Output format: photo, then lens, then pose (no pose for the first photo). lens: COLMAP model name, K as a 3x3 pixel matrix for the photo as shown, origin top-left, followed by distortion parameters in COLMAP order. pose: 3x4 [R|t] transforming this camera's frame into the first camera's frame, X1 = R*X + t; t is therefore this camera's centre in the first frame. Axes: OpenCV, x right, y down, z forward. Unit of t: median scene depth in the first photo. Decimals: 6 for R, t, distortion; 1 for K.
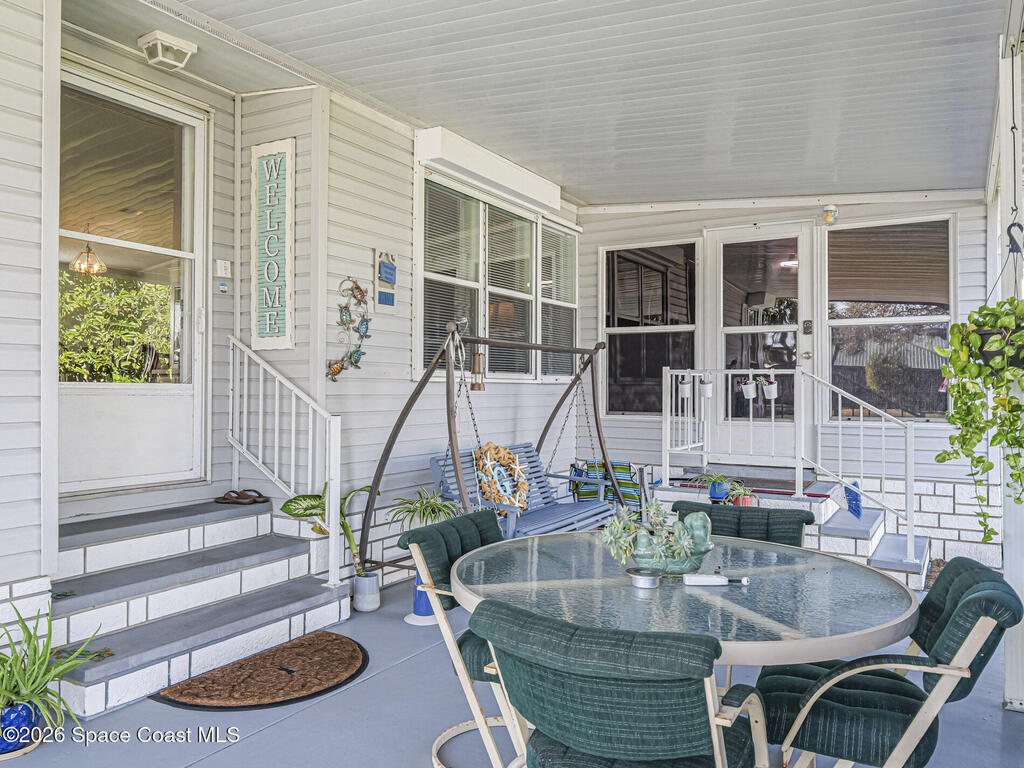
lens RADIAL K [[766.8, 0, 510.2], [0, 766.8, 380.3], [0, 0, 1]] dist [-0.005008, -0.010329]
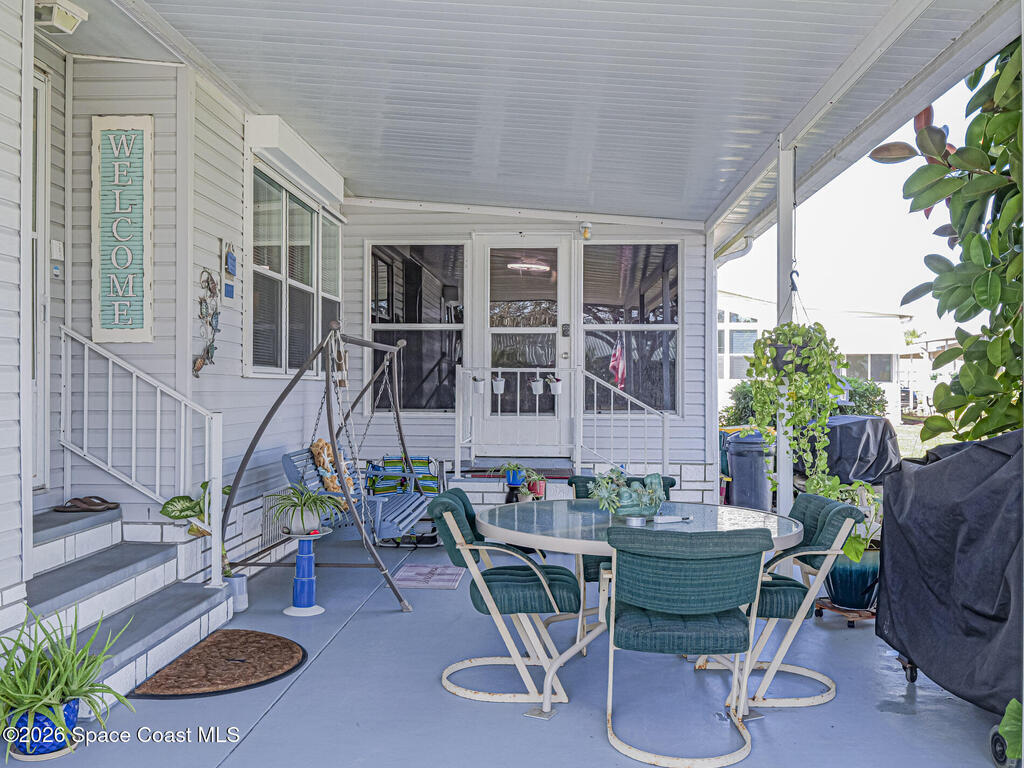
lens RADIAL K [[911.1, 0, 514.0], [0, 911.1, 383.2], [0, 0, 1]] dist [0.007704, -0.006123]
pose [[0.887171, 0.002659, 0.461433, -0.378209], [-0.006581, 0.999955, 0.006890, -0.001768], [-0.461393, -0.009149, 0.887148, -0.179548]]
